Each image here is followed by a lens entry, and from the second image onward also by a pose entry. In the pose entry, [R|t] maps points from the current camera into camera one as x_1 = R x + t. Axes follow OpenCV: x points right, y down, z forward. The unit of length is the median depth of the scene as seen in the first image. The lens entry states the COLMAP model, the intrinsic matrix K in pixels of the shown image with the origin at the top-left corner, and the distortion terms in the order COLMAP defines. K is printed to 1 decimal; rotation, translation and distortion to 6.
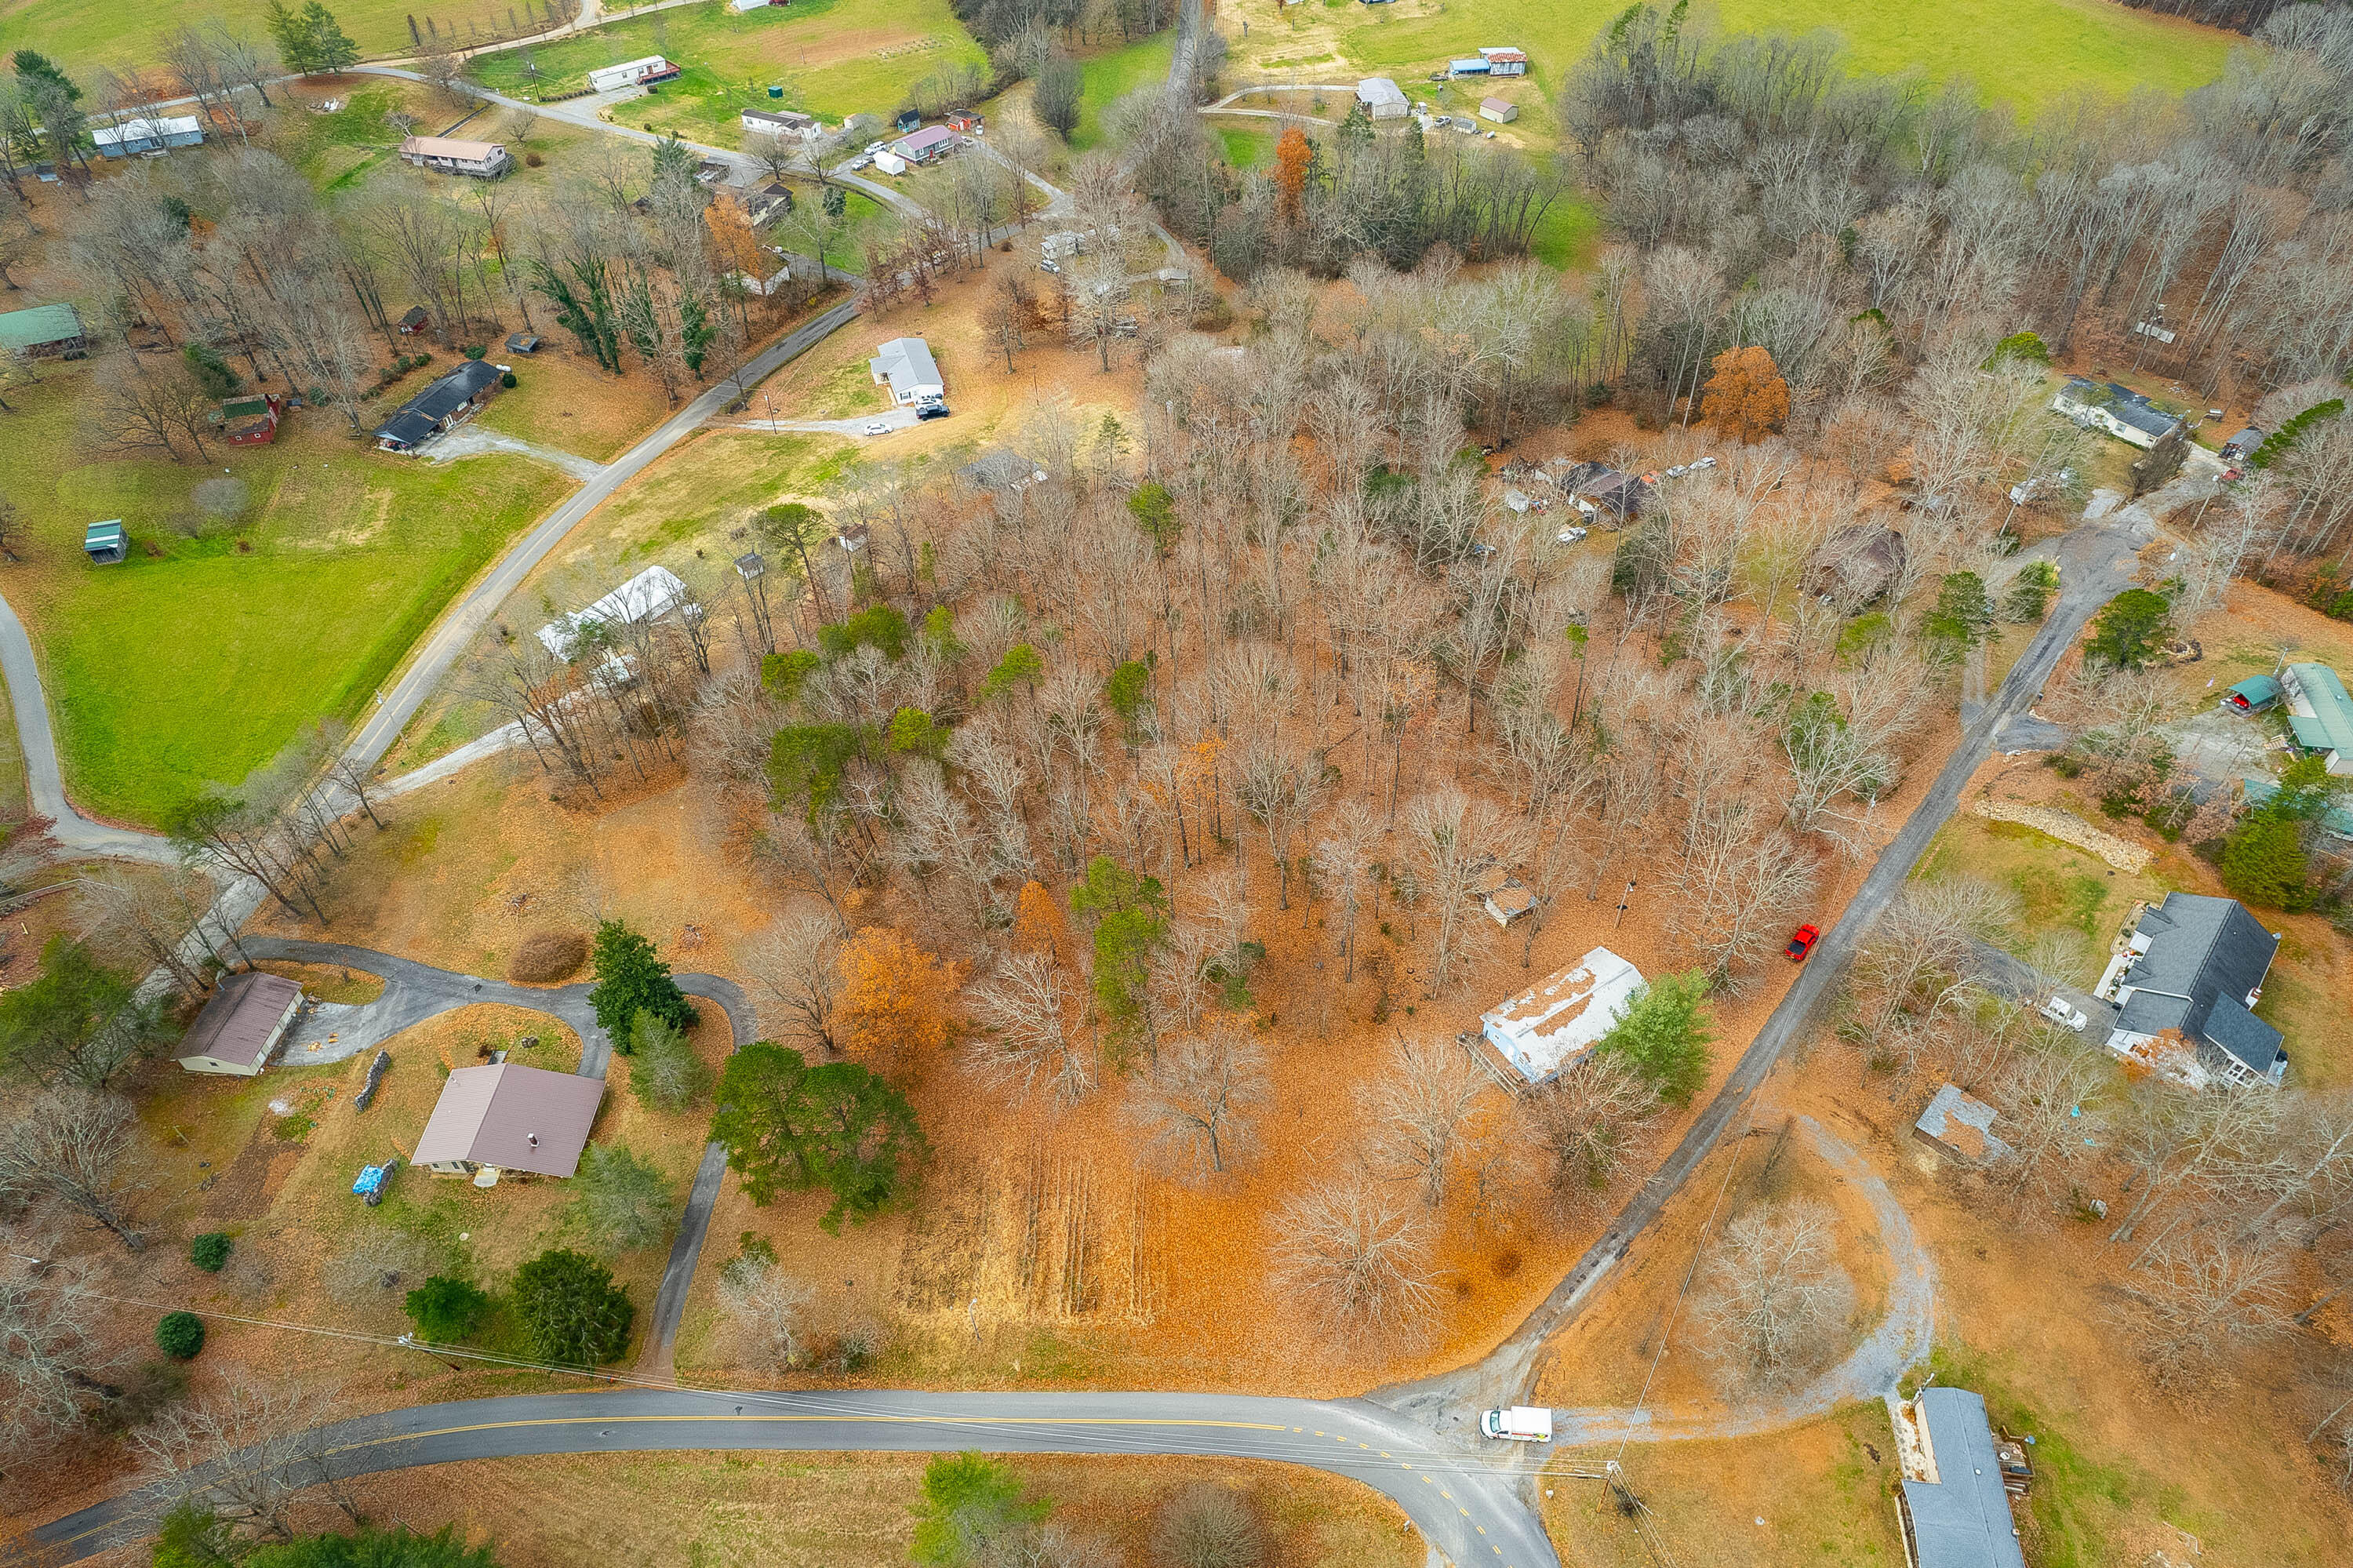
lens RADIAL K [[1502.8, 0, 1187.9], [0, 1502.8, 787.6], [0, 0, 1]] dist [-0.080871, 0.073607]
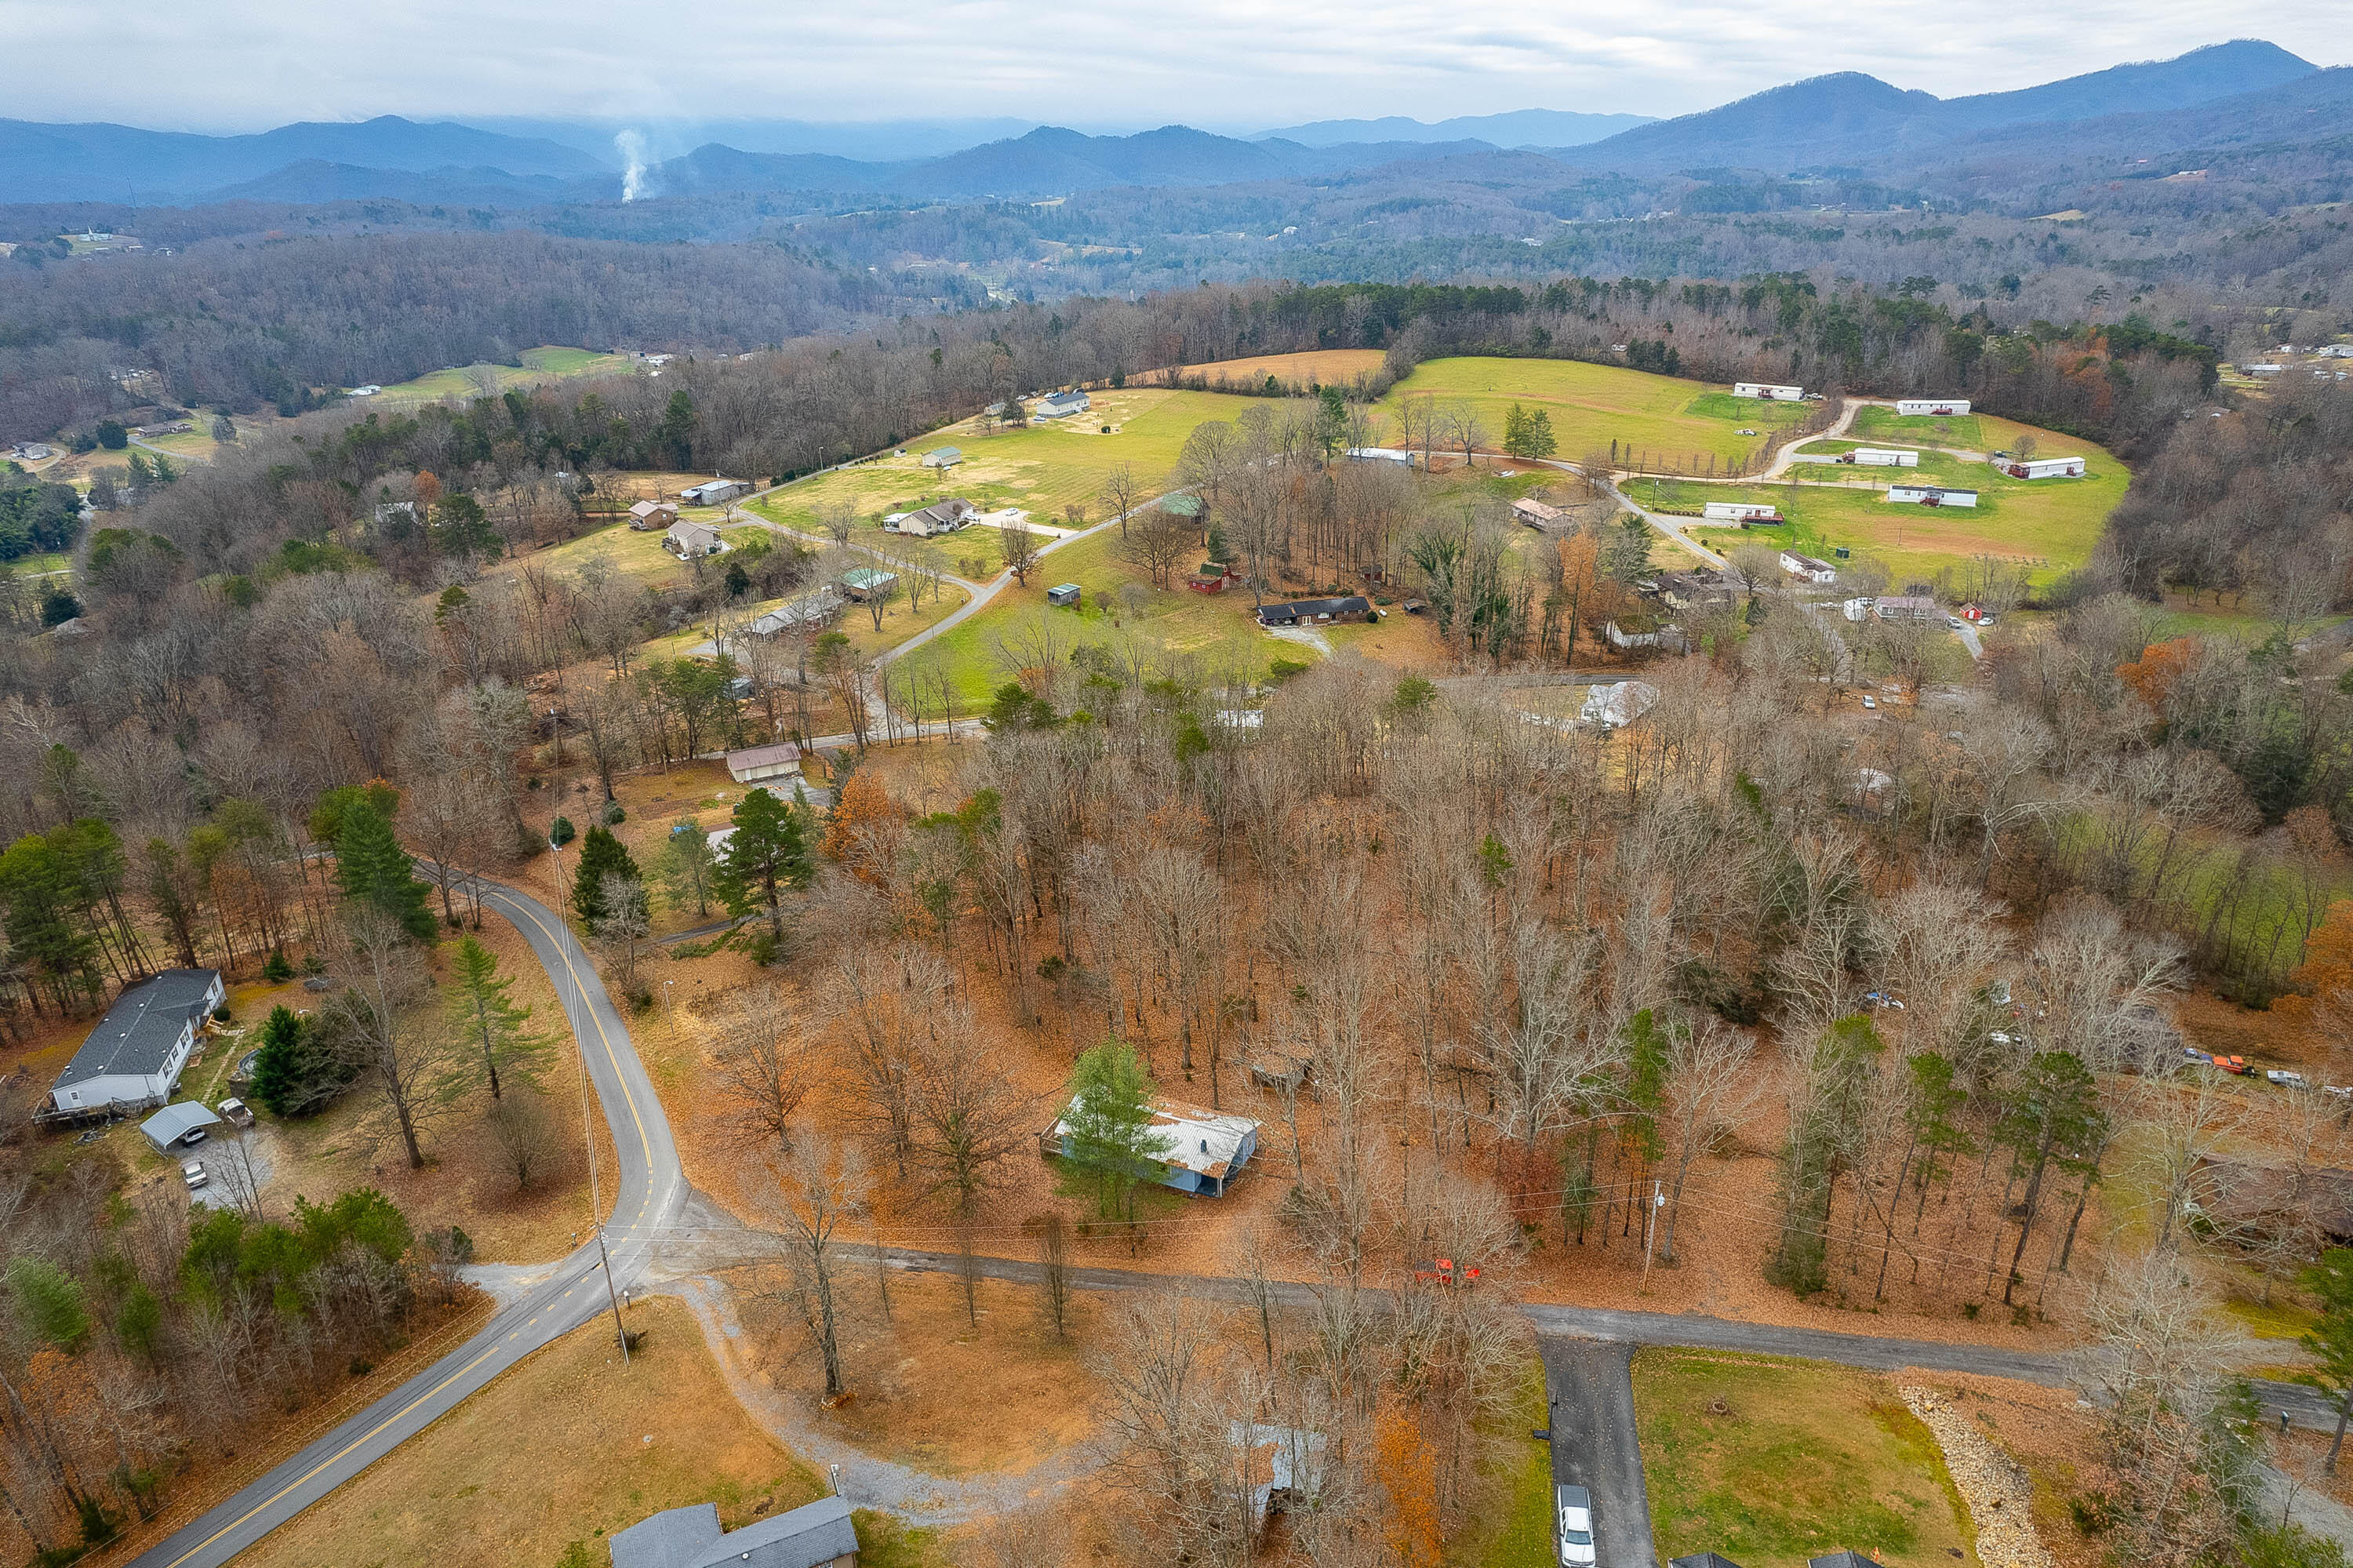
lens RADIAL K [[1502.8, 0, 1187.9], [0, 1502.8, 787.6], [0, 0, 1]] dist [-0.080871, 0.073607]
pose [[0.535947, 0.322501, -0.780227, 0.864549], [-0.586995, 0.806574, -0.069823, 0.035191], [0.606793, 0.495410, 0.621588, 0.336129]]
